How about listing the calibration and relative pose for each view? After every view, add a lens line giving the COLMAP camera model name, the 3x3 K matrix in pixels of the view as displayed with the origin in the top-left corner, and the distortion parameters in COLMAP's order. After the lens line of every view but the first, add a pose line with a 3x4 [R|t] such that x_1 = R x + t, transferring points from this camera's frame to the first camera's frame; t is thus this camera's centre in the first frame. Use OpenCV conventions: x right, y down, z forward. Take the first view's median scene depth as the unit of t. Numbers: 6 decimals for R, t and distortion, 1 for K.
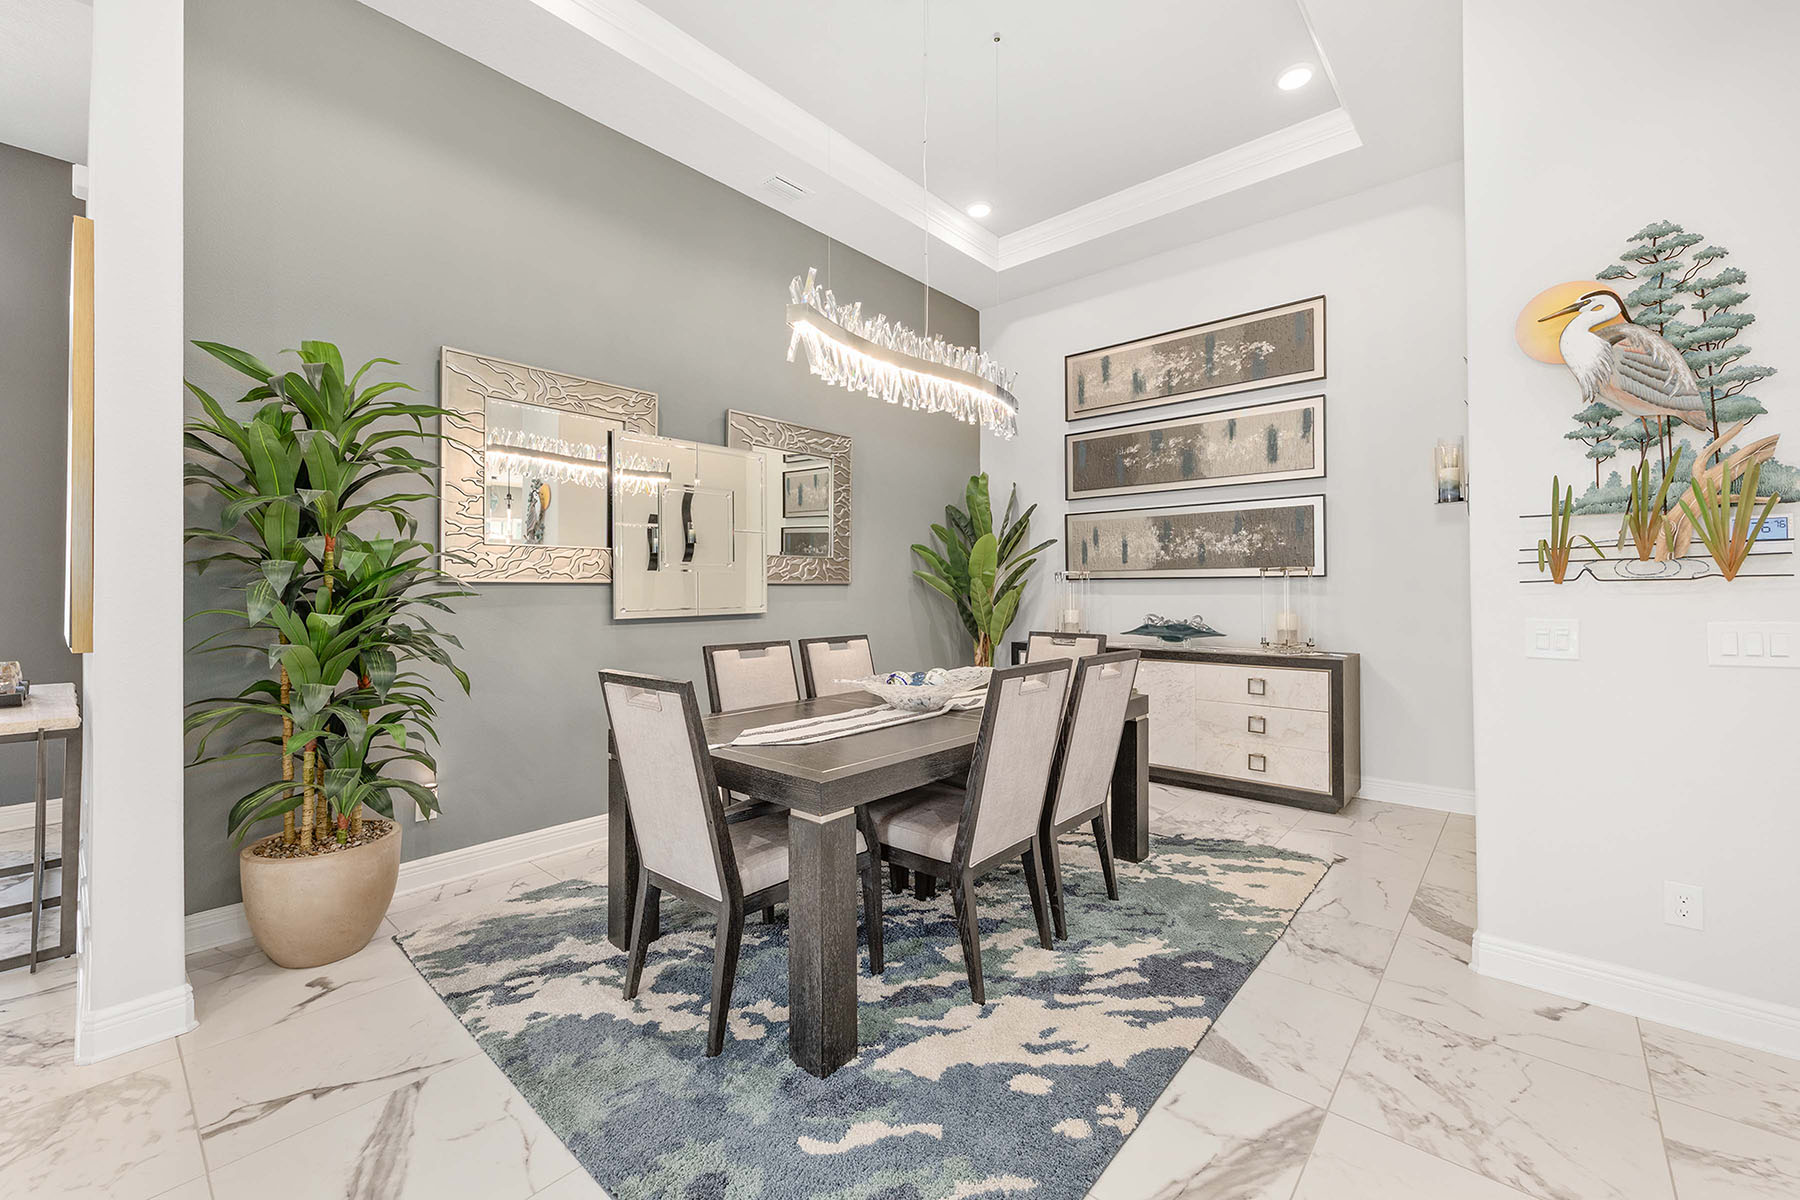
lens RADIAL K [[722.9, 0, 910.4], [0, 722.9, 585.6], [0, 0, 1]] dist [-0.000271, 0.000262]
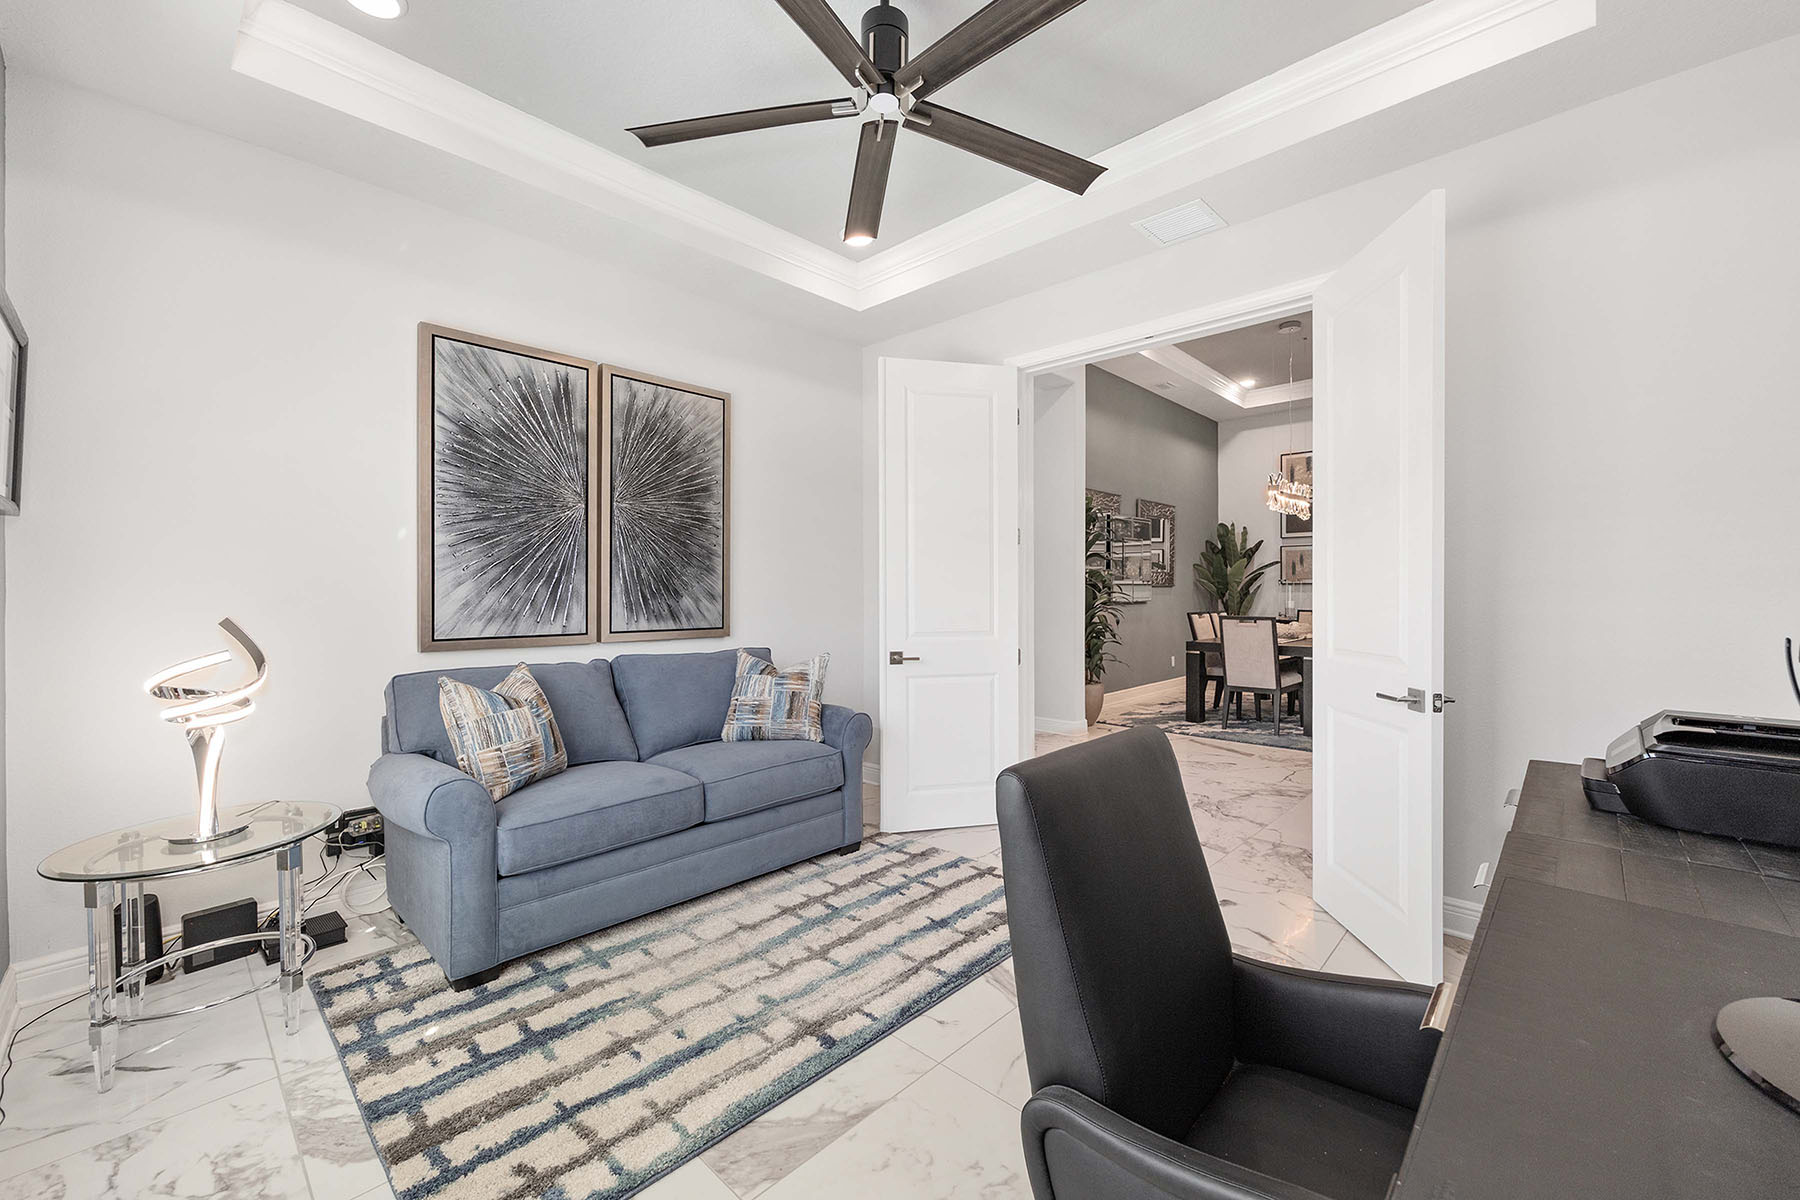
lens RADIAL K [[722.9, 0, 895.5], [0, 722.9, 590.5], [0, 0, 1]] dist [-0.000271, 0.000262]
pose [[0.999055, 0.003323, -0.043336, -0.653777], [-0.003150, 0.999987, 0.004055, 0.003338], [0.043349, -0.003915, 0.999052, -0.797617]]
